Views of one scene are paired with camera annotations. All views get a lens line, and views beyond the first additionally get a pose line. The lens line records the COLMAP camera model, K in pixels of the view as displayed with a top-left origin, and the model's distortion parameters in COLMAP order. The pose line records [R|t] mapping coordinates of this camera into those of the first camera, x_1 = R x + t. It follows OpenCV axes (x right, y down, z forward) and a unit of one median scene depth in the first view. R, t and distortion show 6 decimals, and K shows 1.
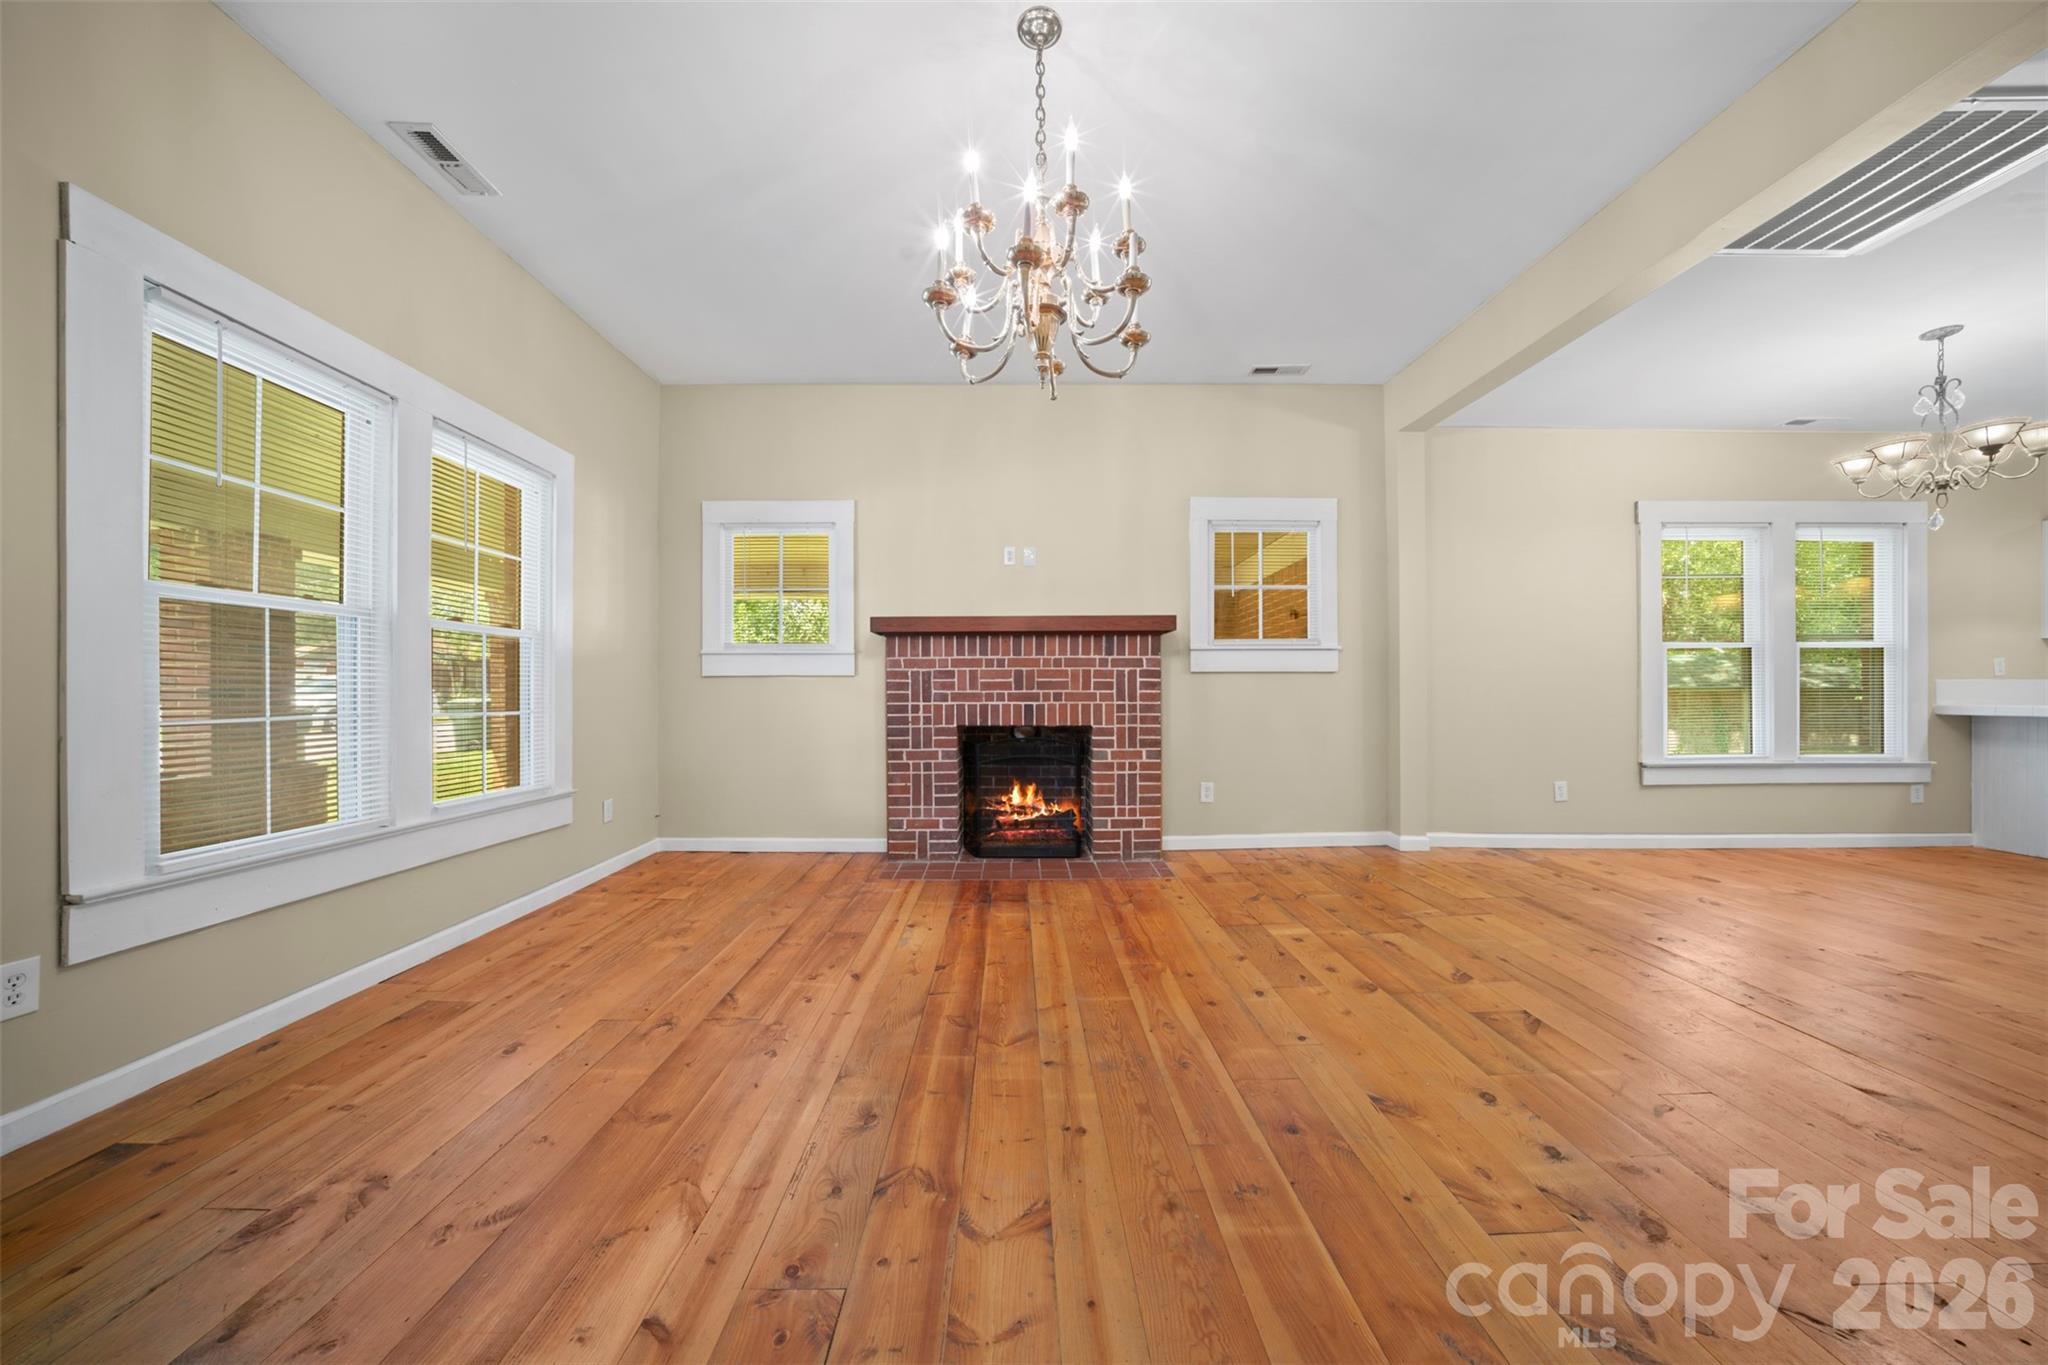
lens RADIAL K [[698.1, 0, 1023.1], [0, 698.1, 673.0], [0, 0, 1]] dist [-0.029766, 0.008162]
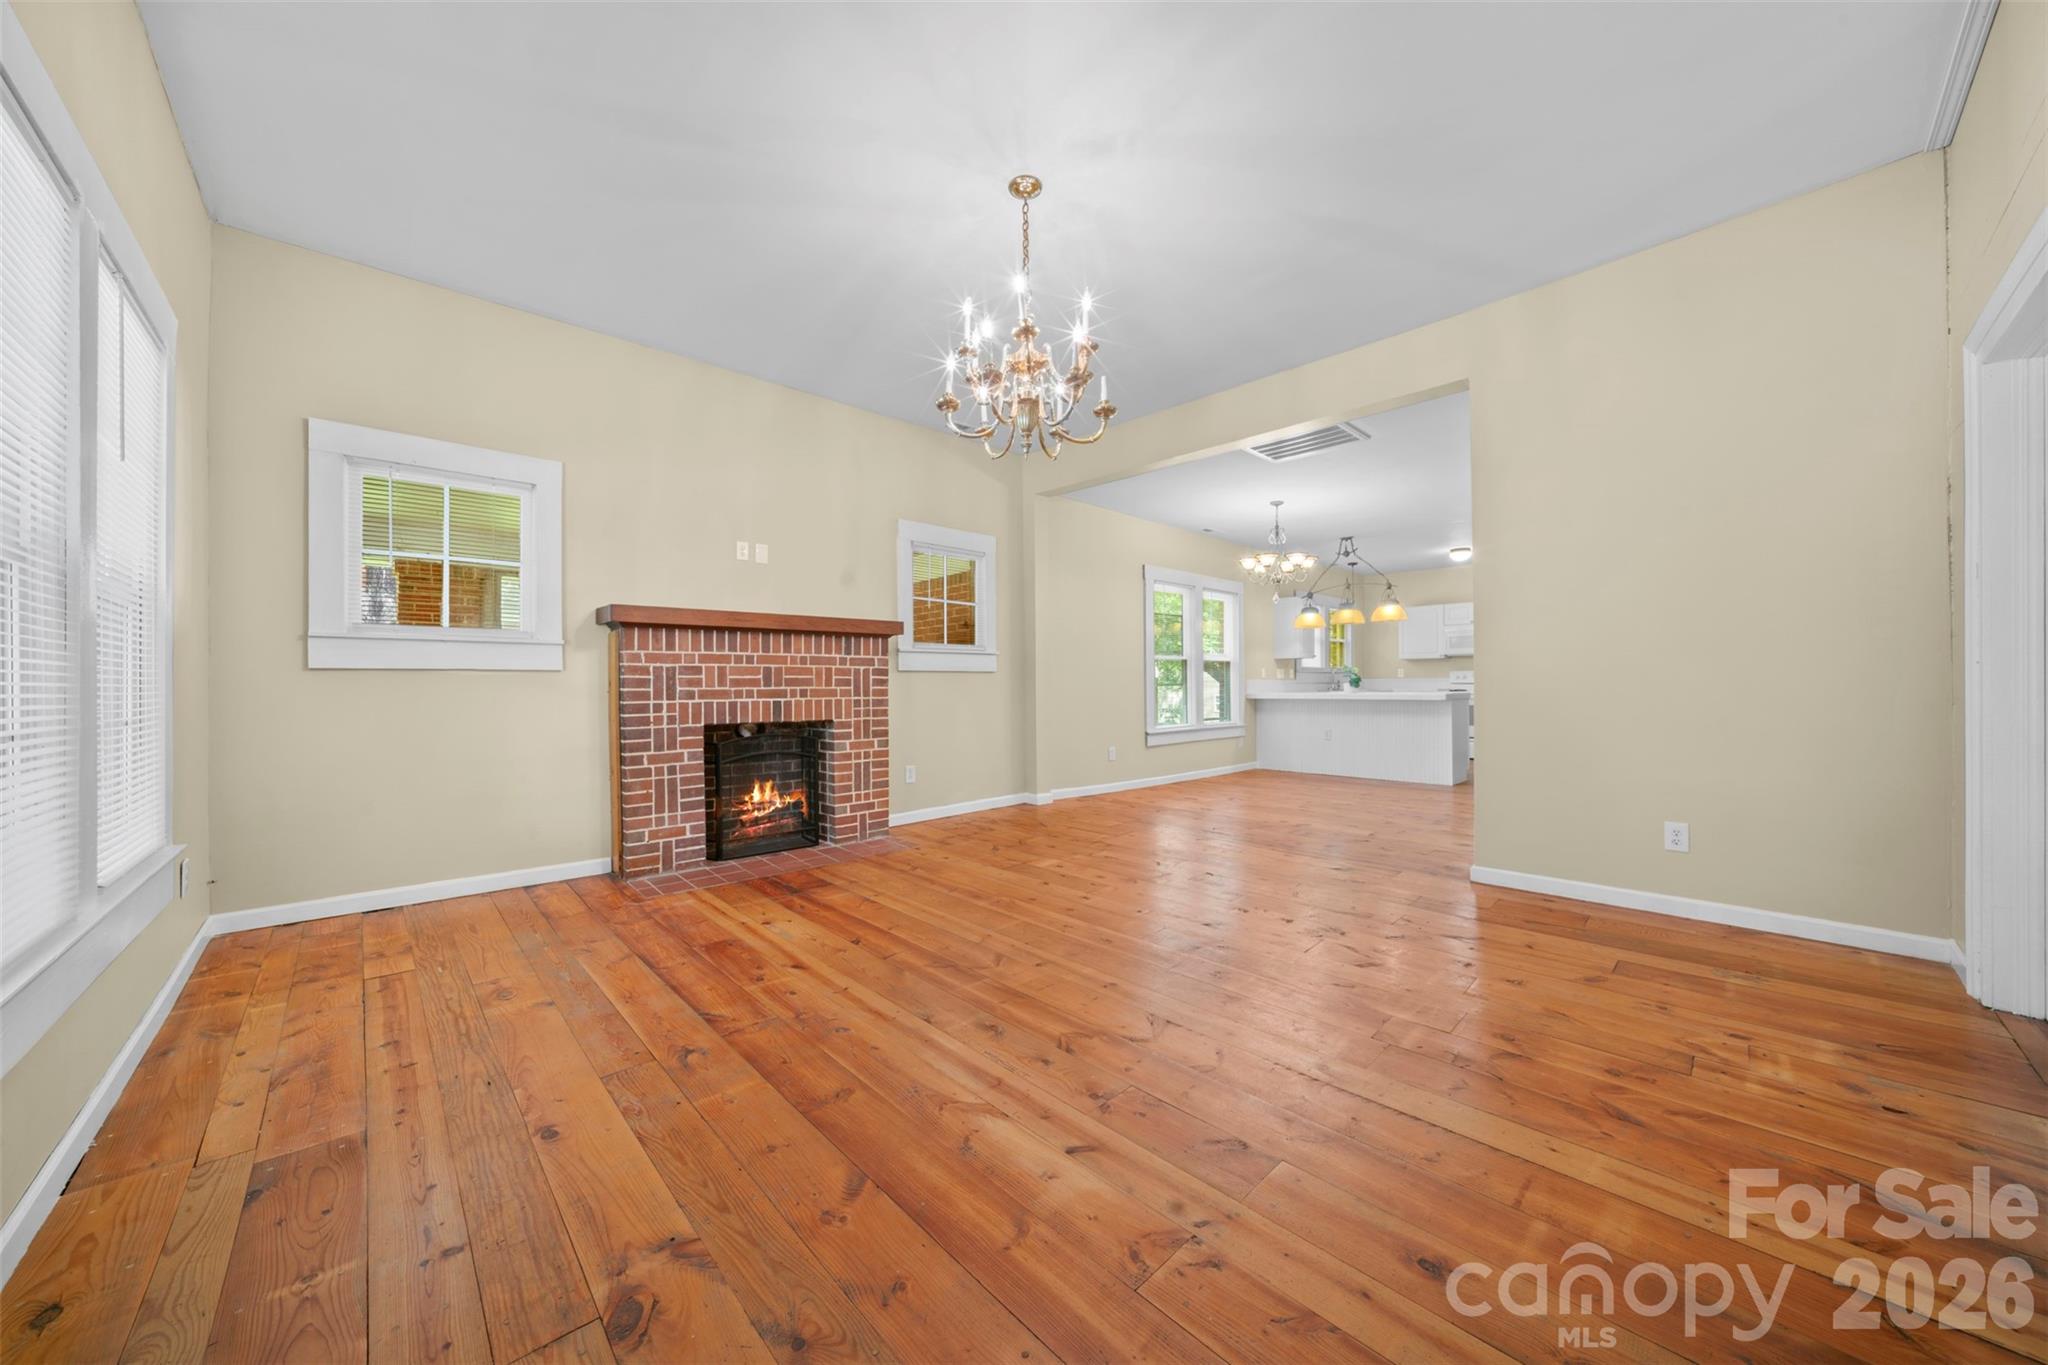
lens RADIAL K [[698.1, 0, 1023.1], [0, 698.1, 673.0], [0, 0, 1]] dist [-0.029766, 0.008162]
pose [[0.739105, 0.009989, 0.673516, -0.409021], [-0.015799, 0.999872, 0.002508, -0.003878], [-0.673405, -0.012495, 0.739168, 0.011709]]
